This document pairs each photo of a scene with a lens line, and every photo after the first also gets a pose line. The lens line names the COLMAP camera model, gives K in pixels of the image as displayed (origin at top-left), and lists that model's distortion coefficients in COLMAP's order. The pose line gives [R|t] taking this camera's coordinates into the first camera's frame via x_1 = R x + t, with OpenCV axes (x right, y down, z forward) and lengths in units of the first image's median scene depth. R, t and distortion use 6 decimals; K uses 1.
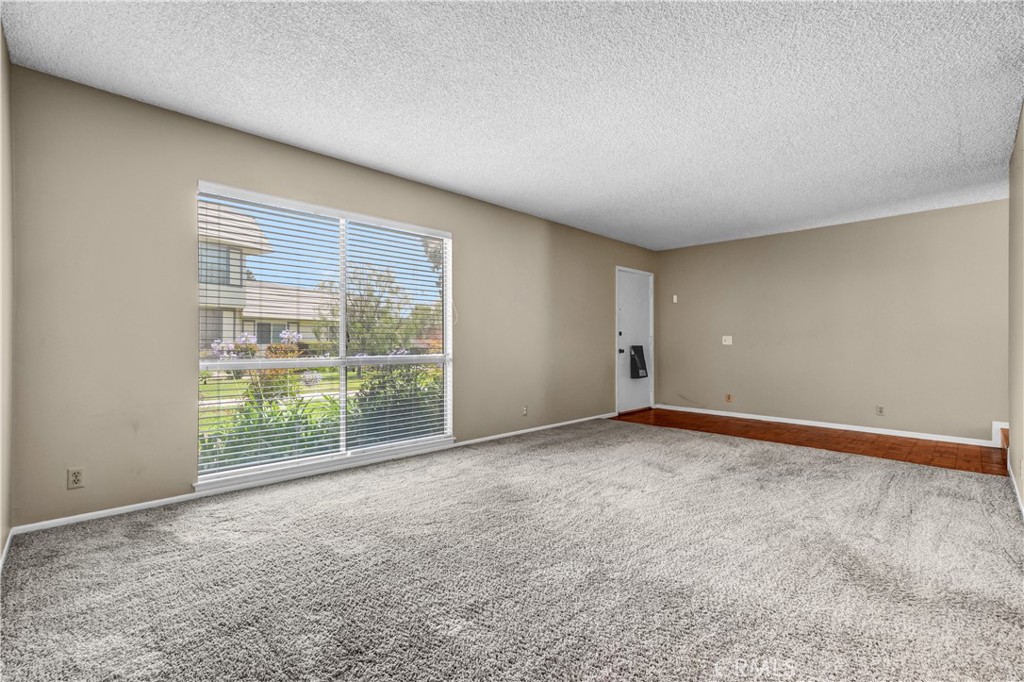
lens RADIAL K [[445.9, 0, 494.3], [0, 445.9, 343.9], [0, 0, 1]] dist [-0.009858, 0.005093]
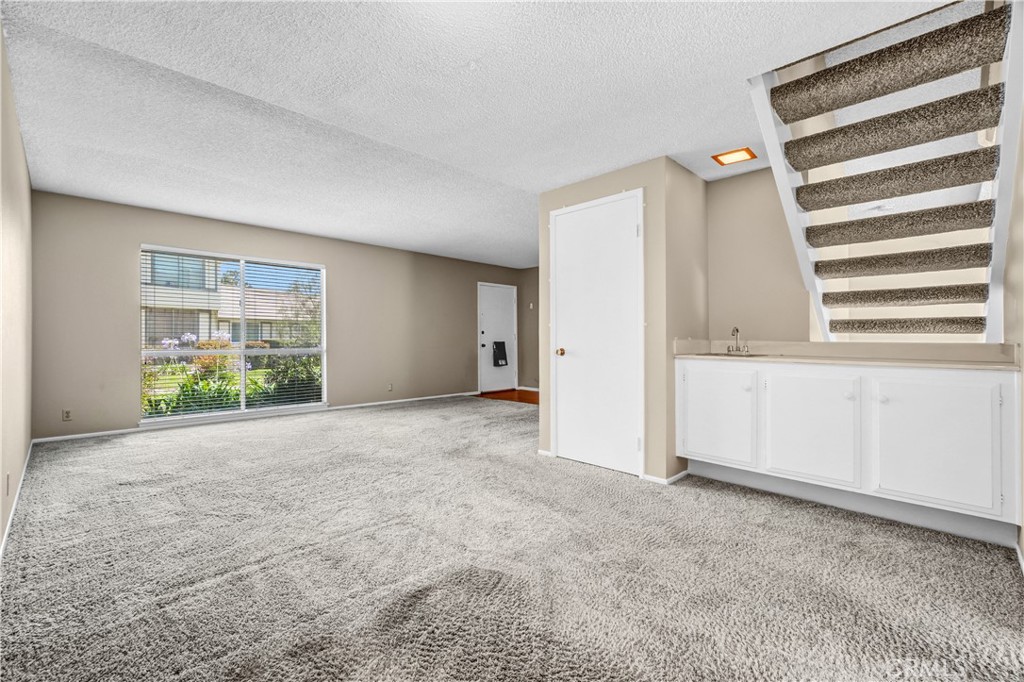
lens RADIAL K [[445.9, 0, 502.6], [0, 445.9, 340.2], [0, 0, 1]] dist [-0.009858, 0.005093]
pose [[0.999659, -0.003497, 0.025892, 0.311920], [0.003590, 0.999987, -0.003526, 0.004896], [-0.025879, 0.003618, 0.999659, -0.340000]]
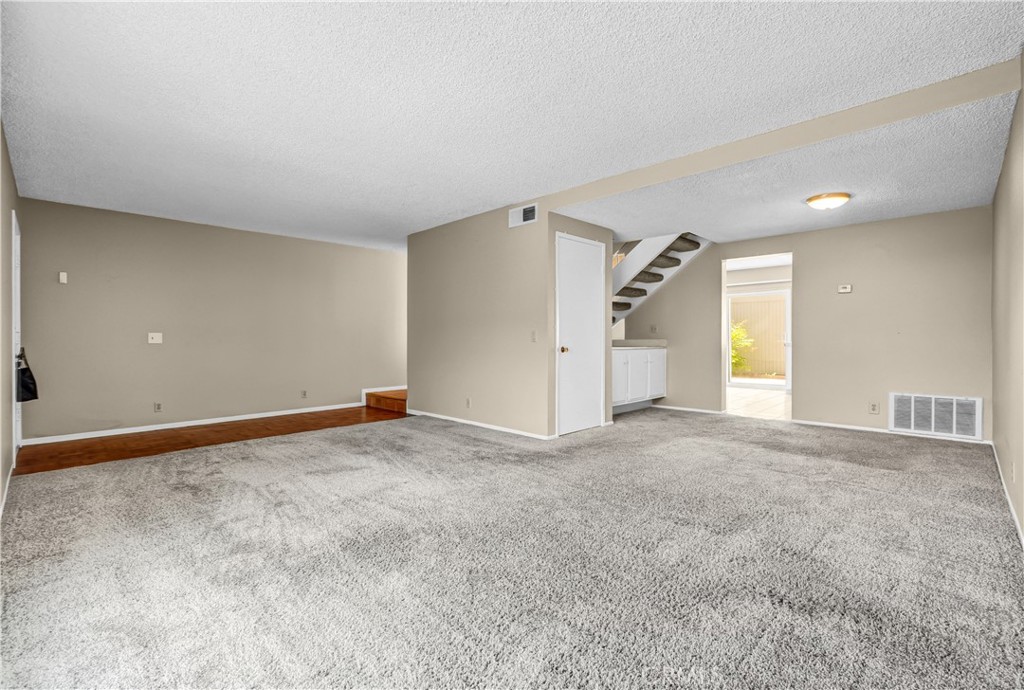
lens RADIAL K [[456.8, 0, 511.6], [0, 456.8, 340.7], [0, 0, 1]] dist [-0.002649, -0.000123]
pose [[-0.038090, -0.005767, 0.999258, -0.323301], [0.010978, 0.999921, 0.006190, -0.000918], [-0.999214, 0.011205, -0.038024, 0.348393]]
